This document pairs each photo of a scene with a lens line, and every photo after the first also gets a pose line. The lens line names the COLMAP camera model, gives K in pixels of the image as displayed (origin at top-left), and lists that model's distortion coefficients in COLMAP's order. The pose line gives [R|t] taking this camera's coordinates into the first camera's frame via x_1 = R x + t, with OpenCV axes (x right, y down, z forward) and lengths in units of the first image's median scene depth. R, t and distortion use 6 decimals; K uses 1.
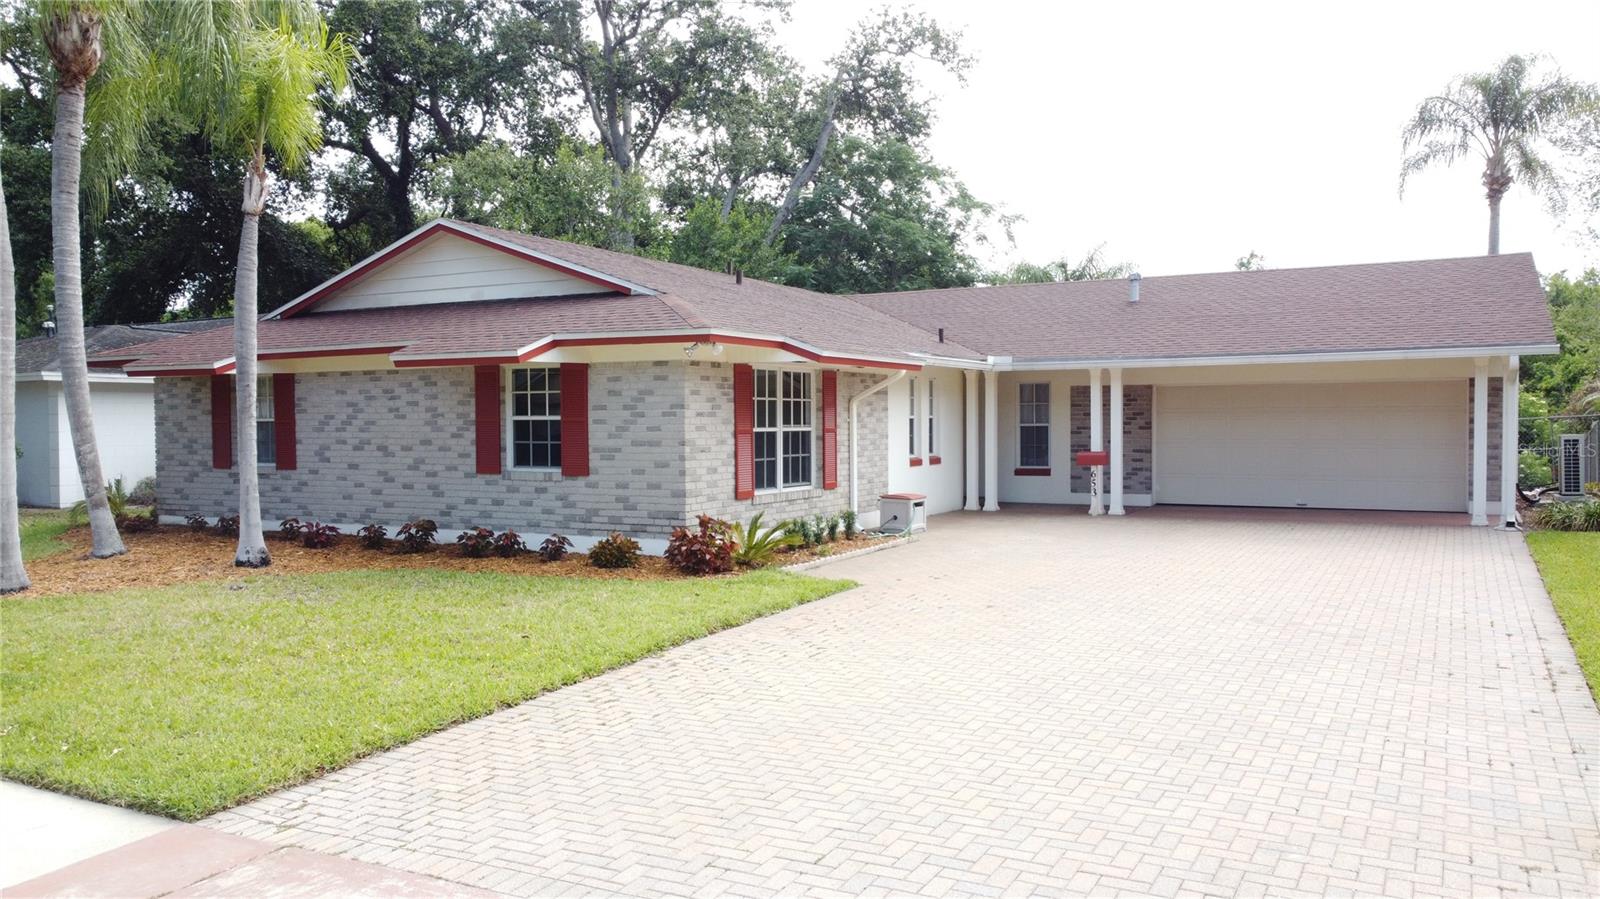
lens RADIAL K [[1210.0, 0, 800.0], [0, 1210.0, 449.5], [0, 0, 1]] dist [0.006819, -0.016378]
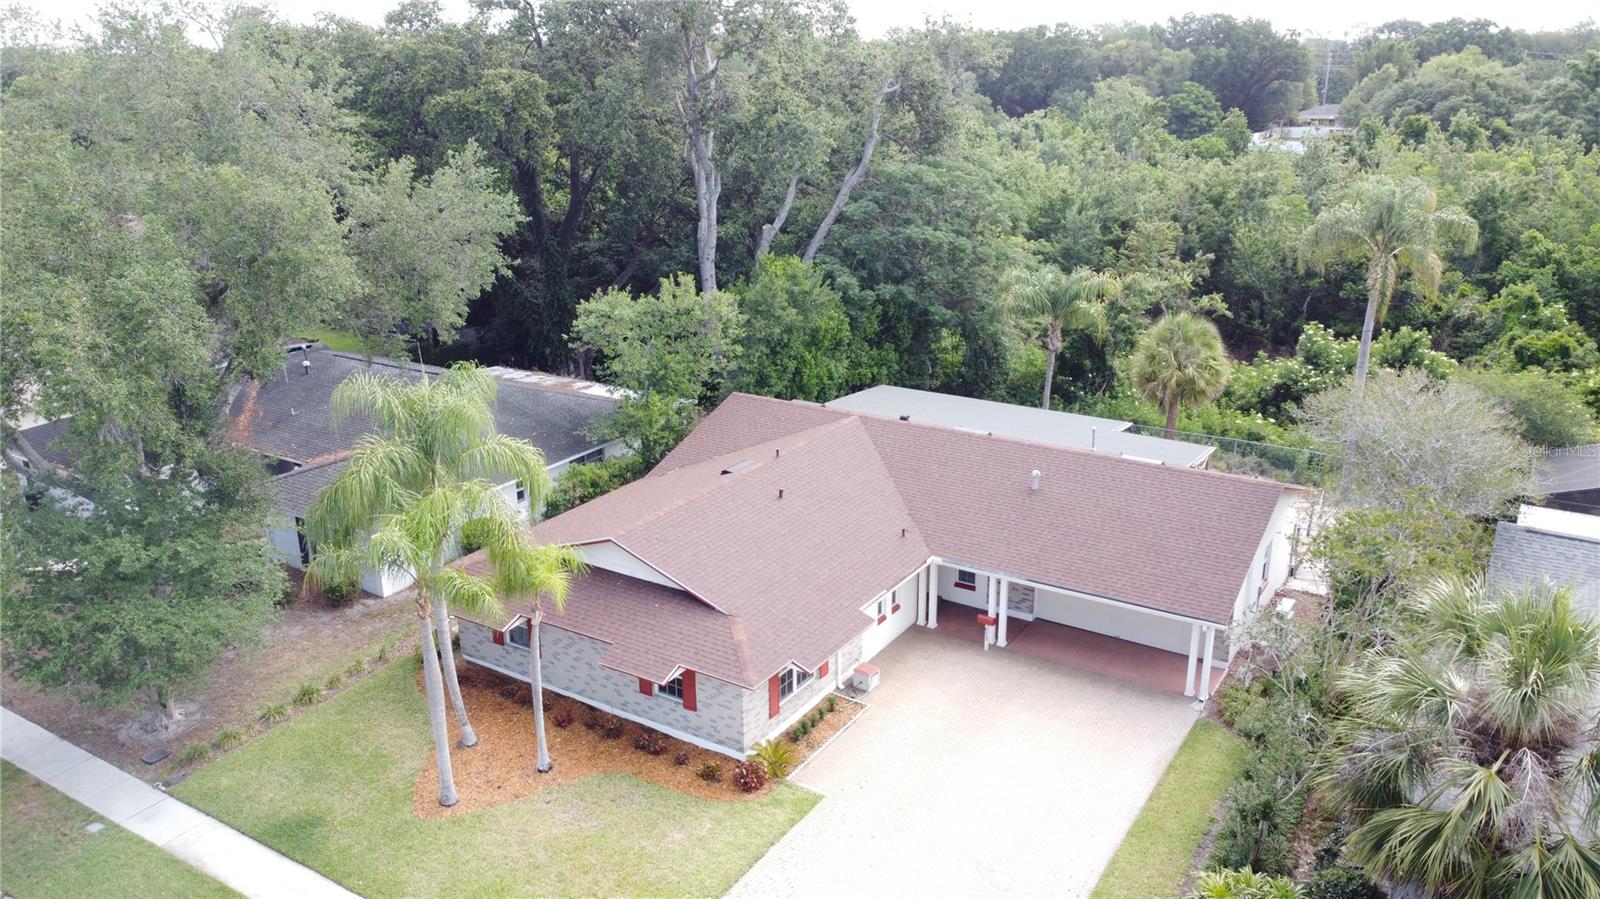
lens RADIAL K [[1210.0, 0, 800.0], [0, 1210.0, 449.5], [0, 0, 1]] dist [0.006819, -0.016378]
pose [[0.997304, 0.021372, -0.070194, 0.122062], [-0.000072, 0.956926, 0.290332, -0.923468], [0.073376, -0.289544, 0.954348, -0.742162]]
